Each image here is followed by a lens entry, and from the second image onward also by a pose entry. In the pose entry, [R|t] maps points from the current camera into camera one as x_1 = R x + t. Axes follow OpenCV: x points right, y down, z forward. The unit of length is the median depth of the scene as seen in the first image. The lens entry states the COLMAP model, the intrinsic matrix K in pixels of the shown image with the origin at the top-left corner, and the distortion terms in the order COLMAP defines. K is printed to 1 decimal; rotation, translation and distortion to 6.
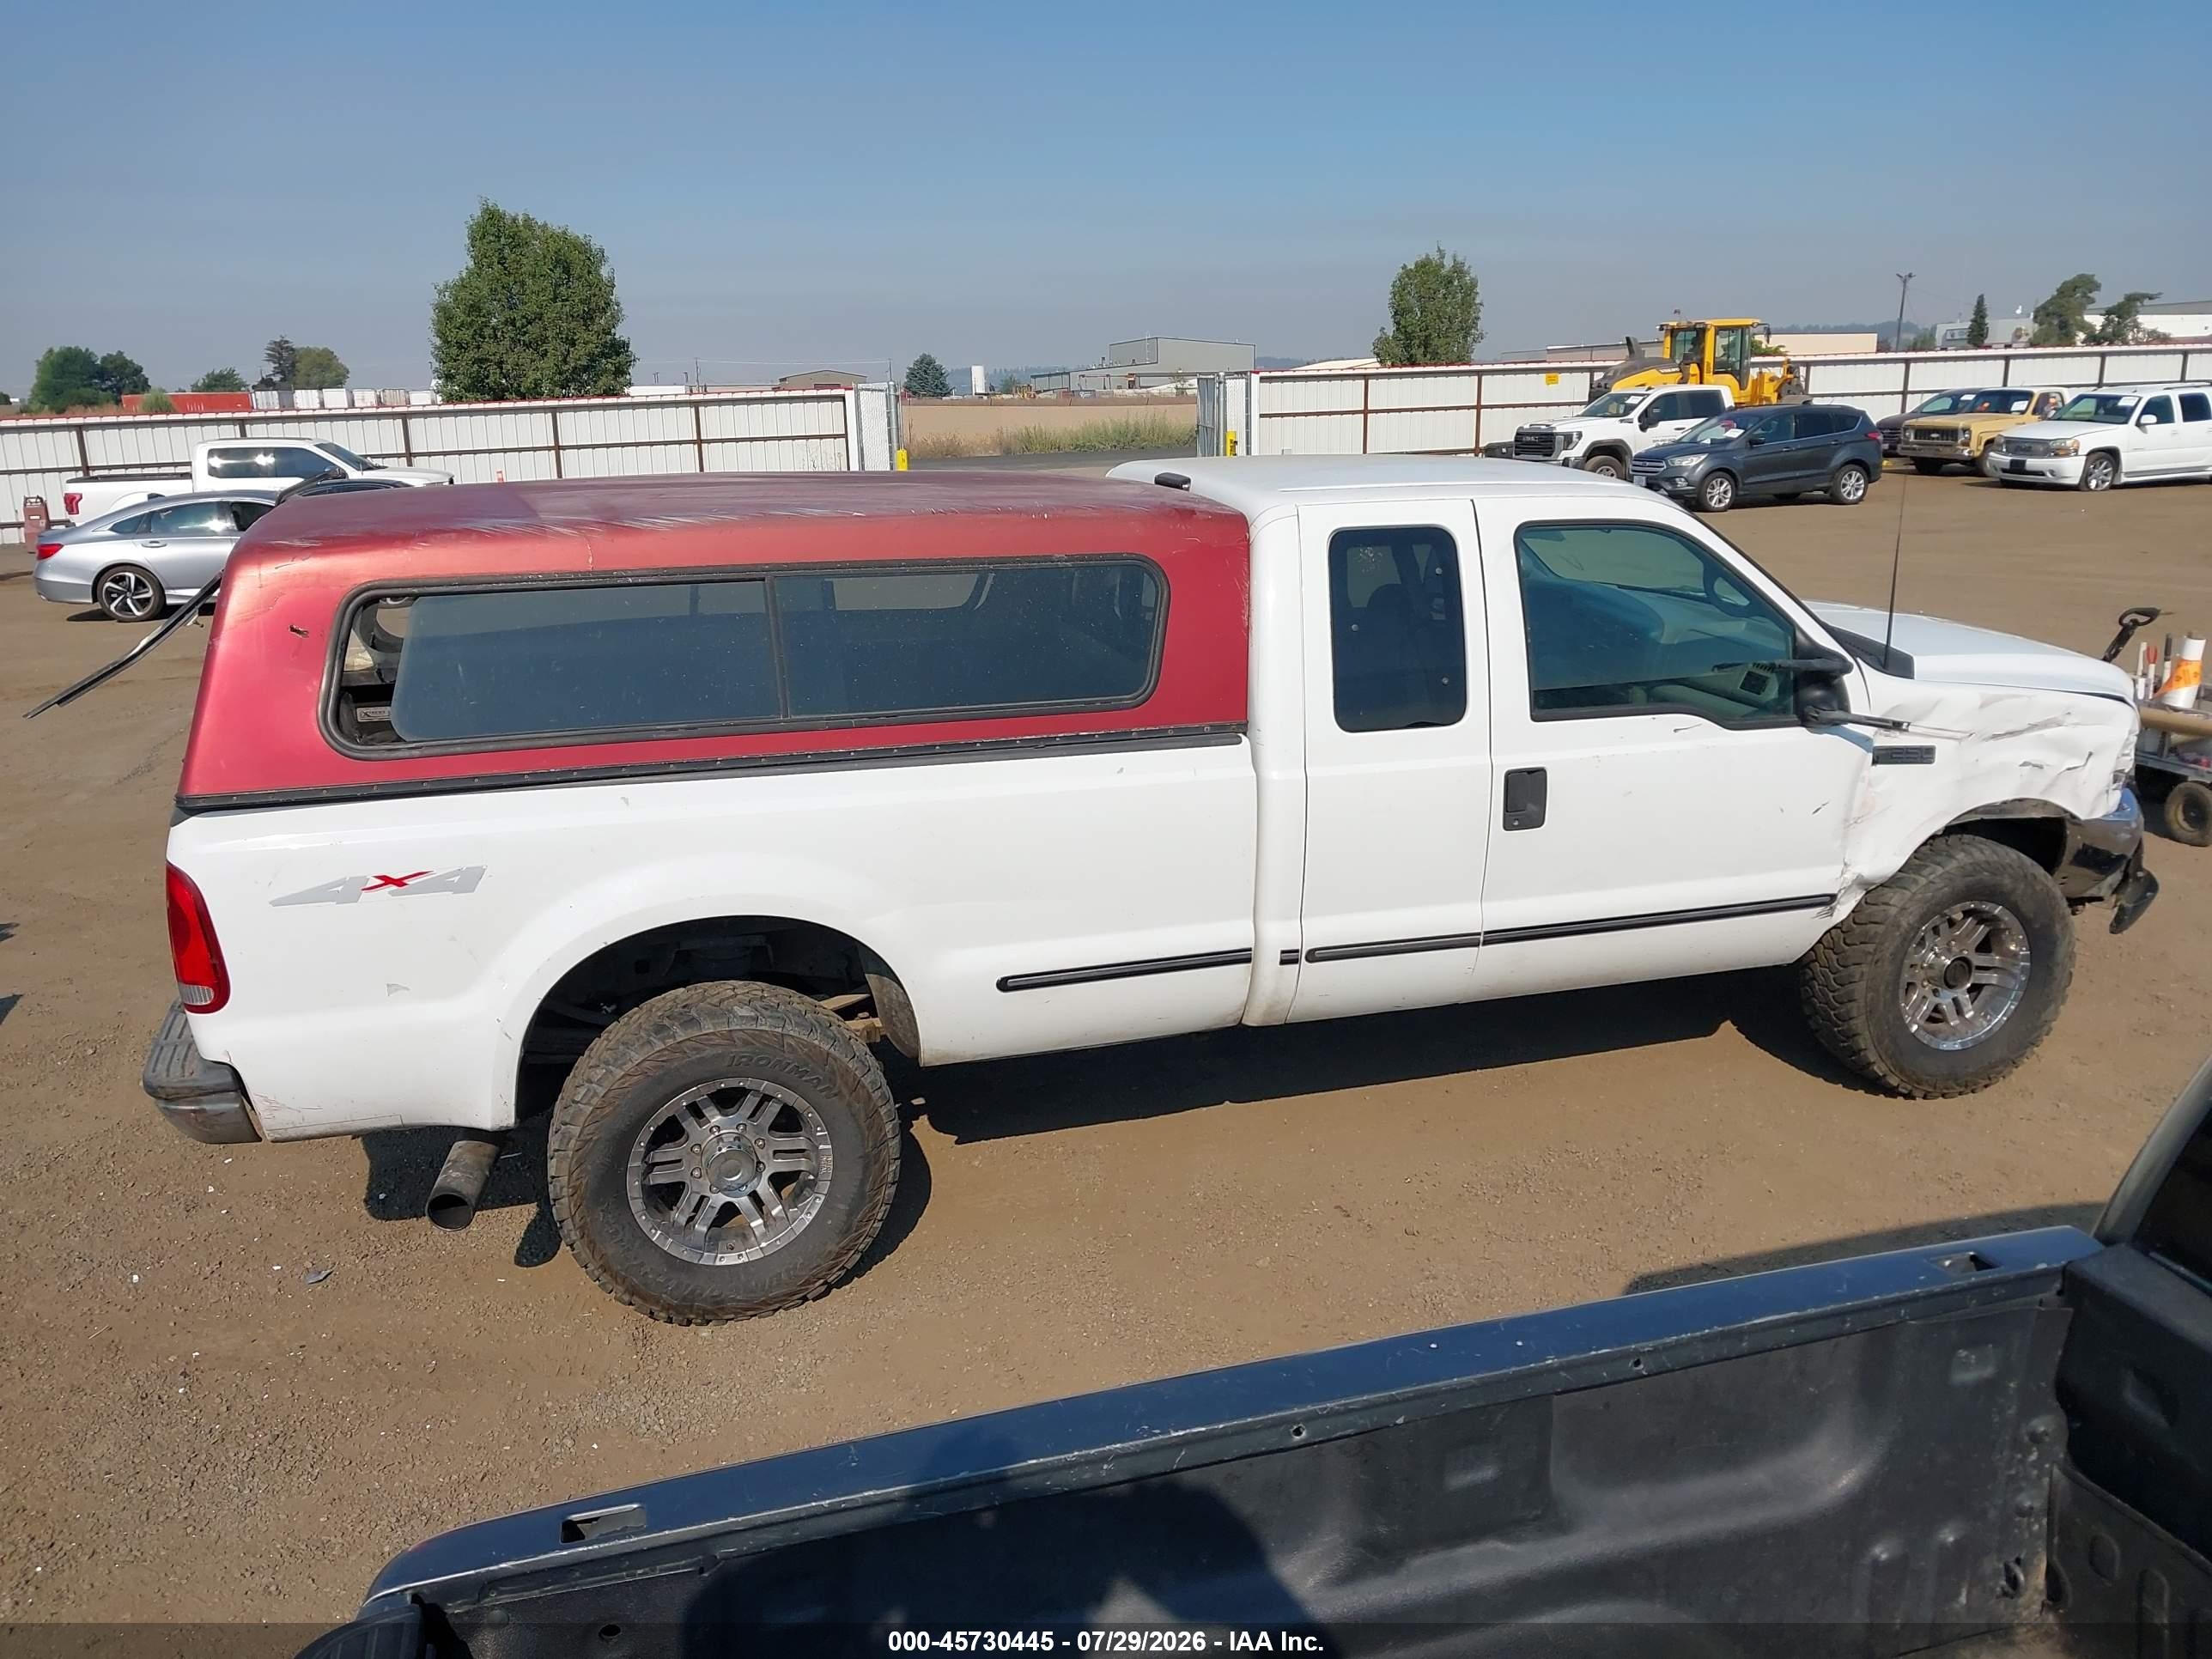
lens RADIAL K [[1796.7, 0, 1106.0], [0, 1796.7, 829.5], [0, 0, 1]] dist [0.185510, -0.428863]
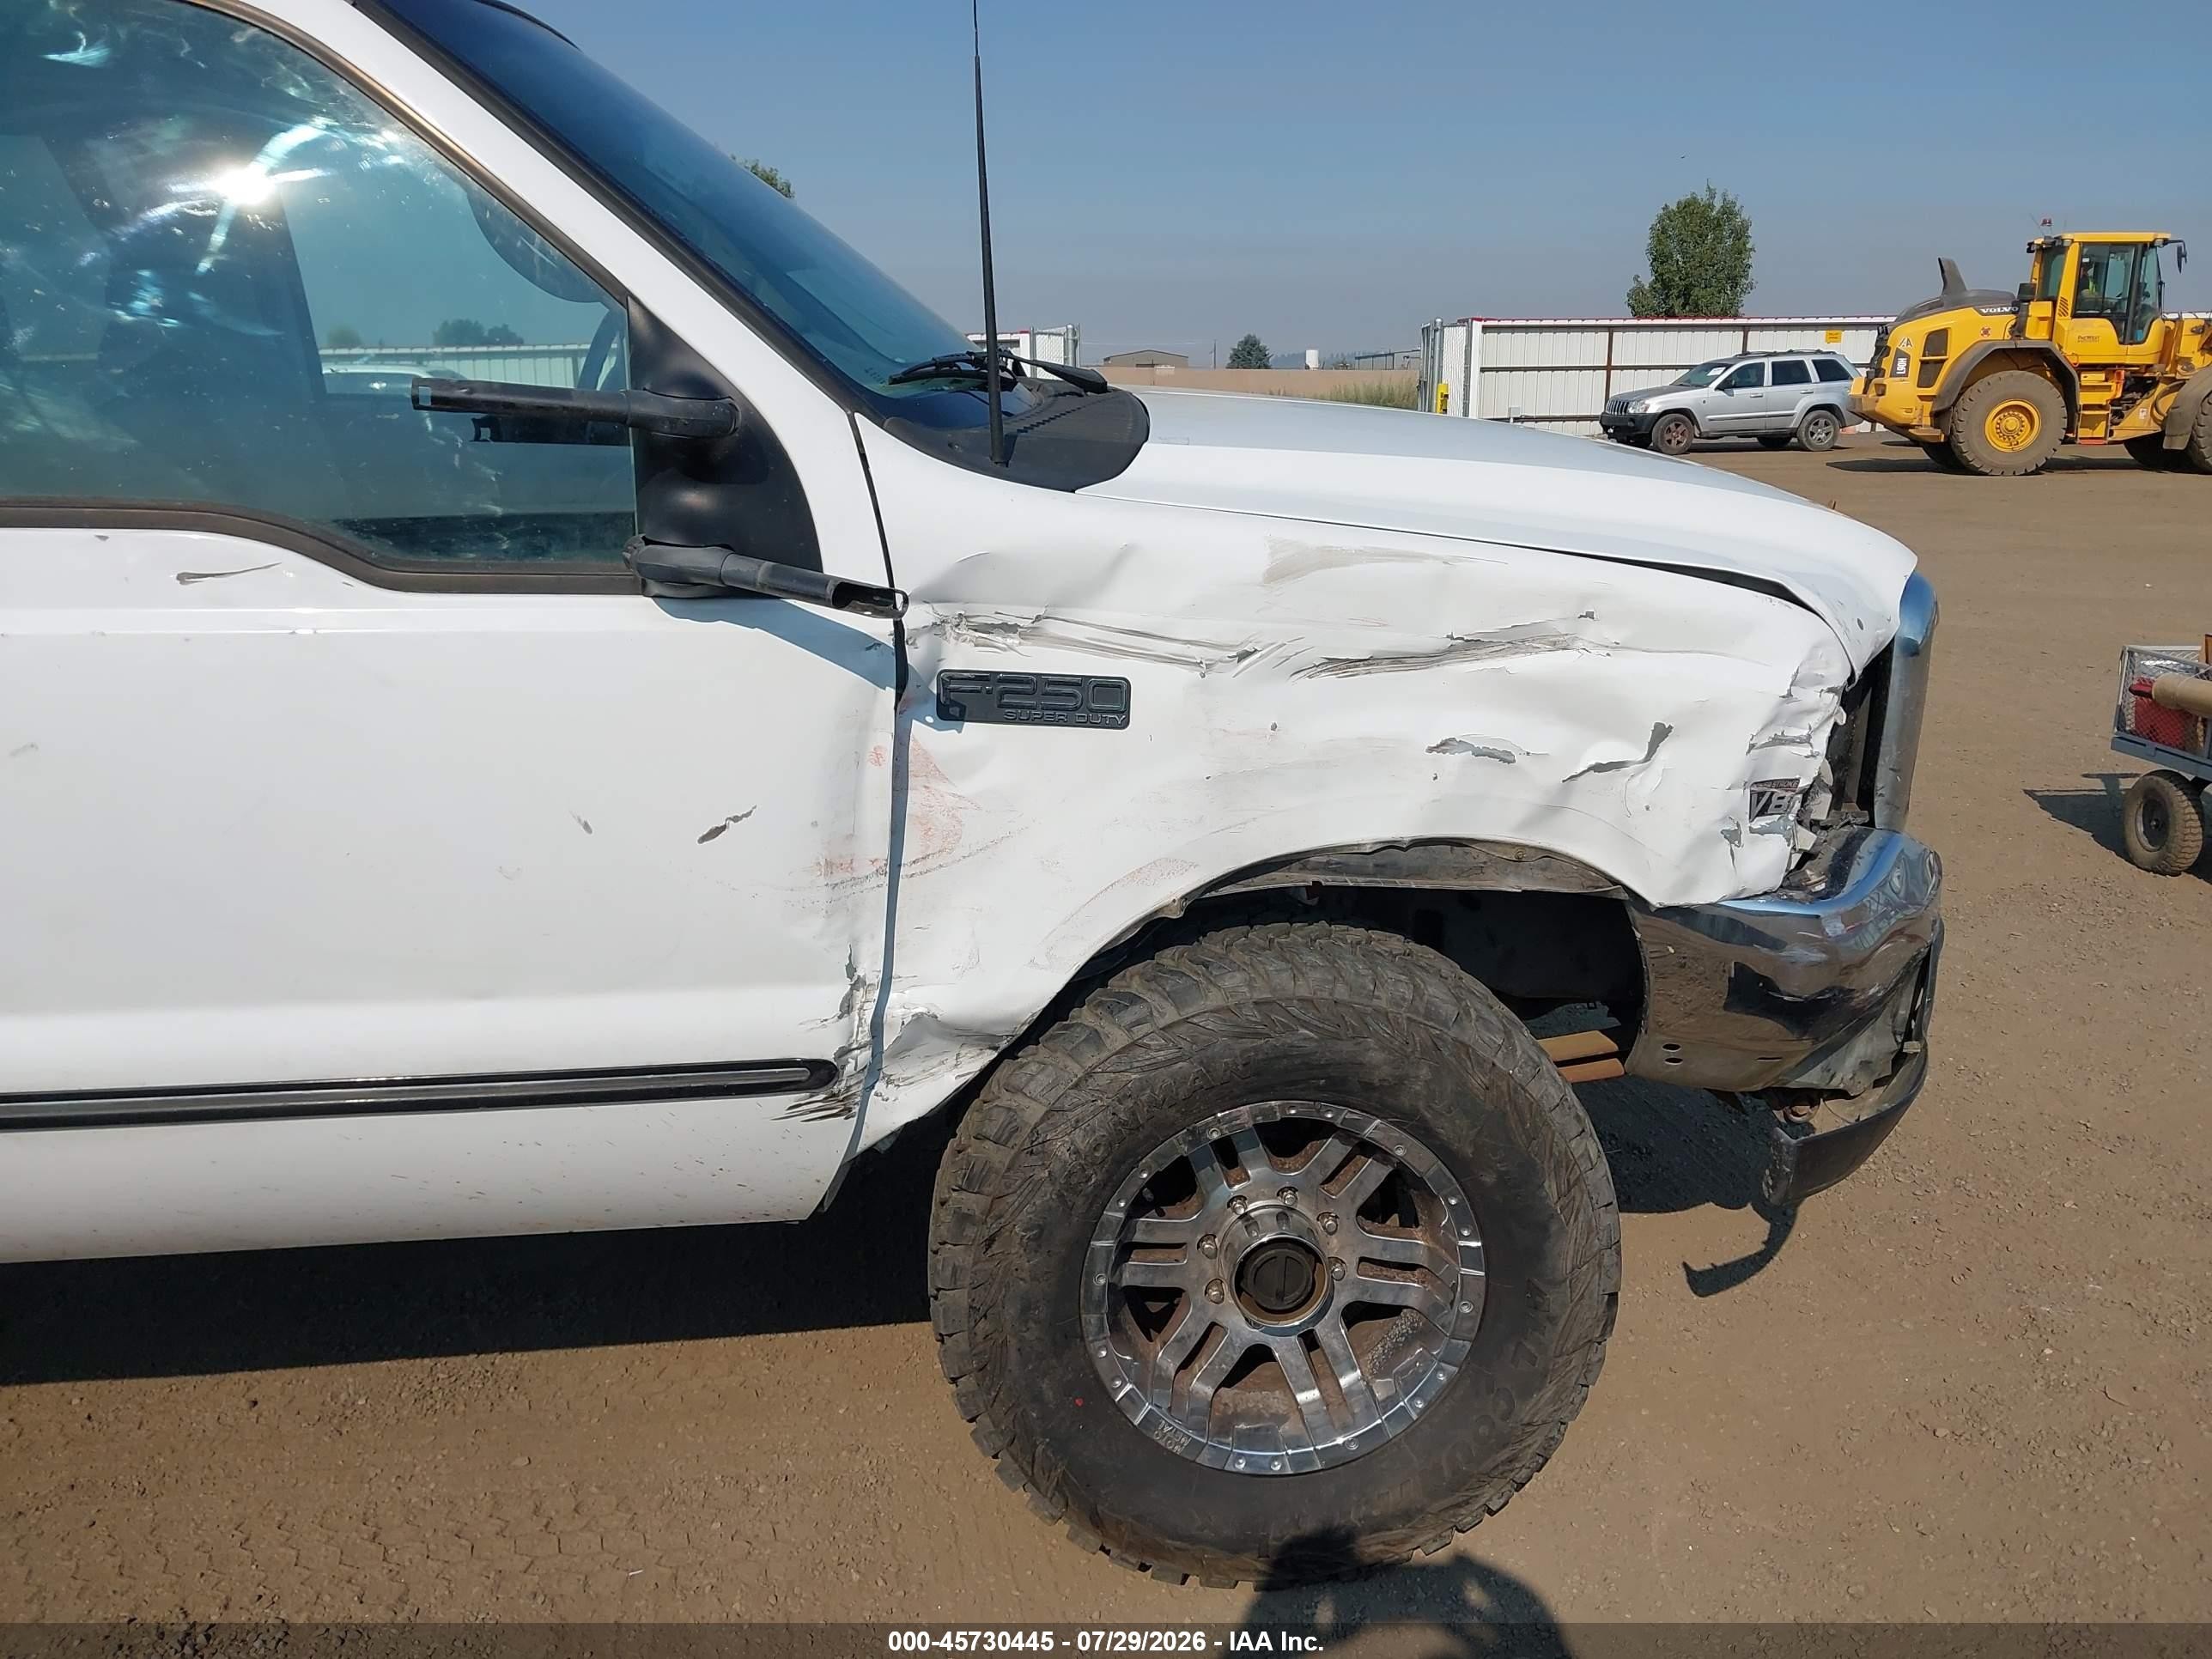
lens RADIAL K [[1803.0, 0, 1119.0], [0, 1803.0, 814.8], [0, 0, 1]] dist [0.021585, -0.003399]
pose [[0.982510, 0.060478, -0.176113, 0.488730], [-0.060713, 0.998147, 0.004059, -0.018834], [0.176032, 0.006704, 0.984362, 0.612327]]
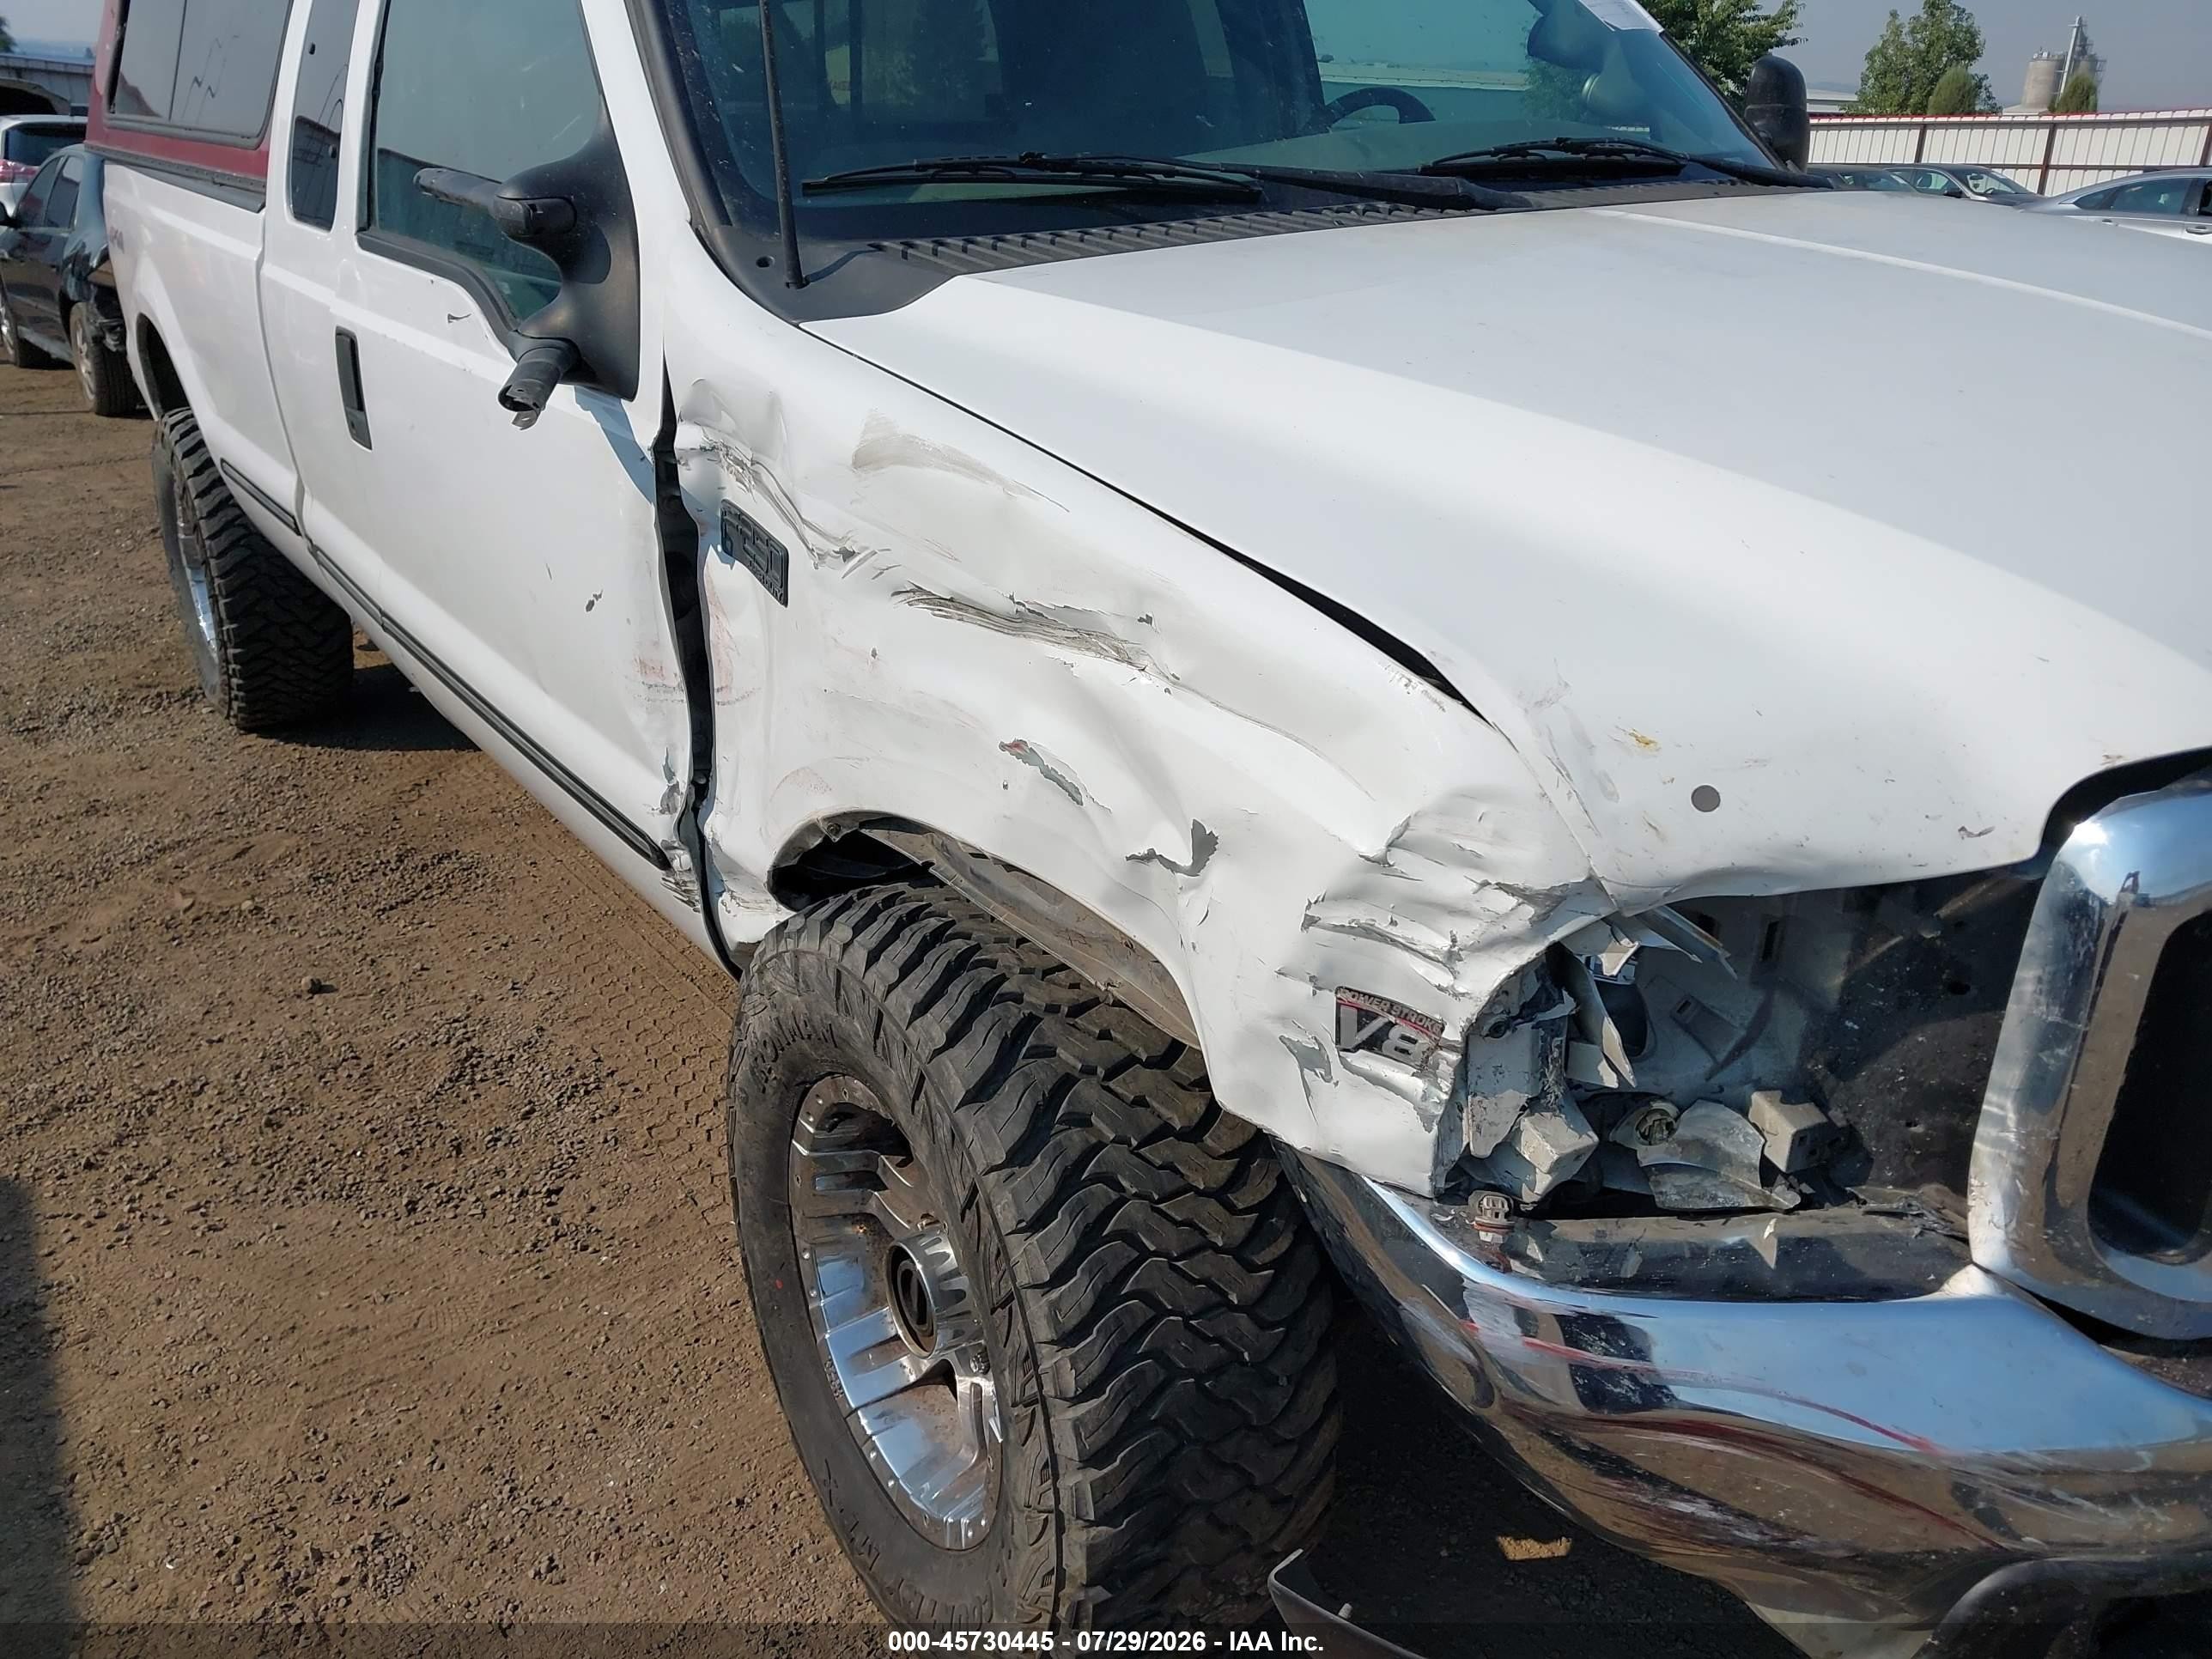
lens RADIAL K [[1750.6, 0, 1112.3], [0, 1750.6, 828.5], [0, 0, 1]] dist [0.020899, -0.000877]
pose [[0.302150, 0.383479, -0.872725, 0.710653], [-0.252042, 0.915073, 0.314826, -0.104967], [0.919337, 0.124839, 0.373142, 0.895674]]
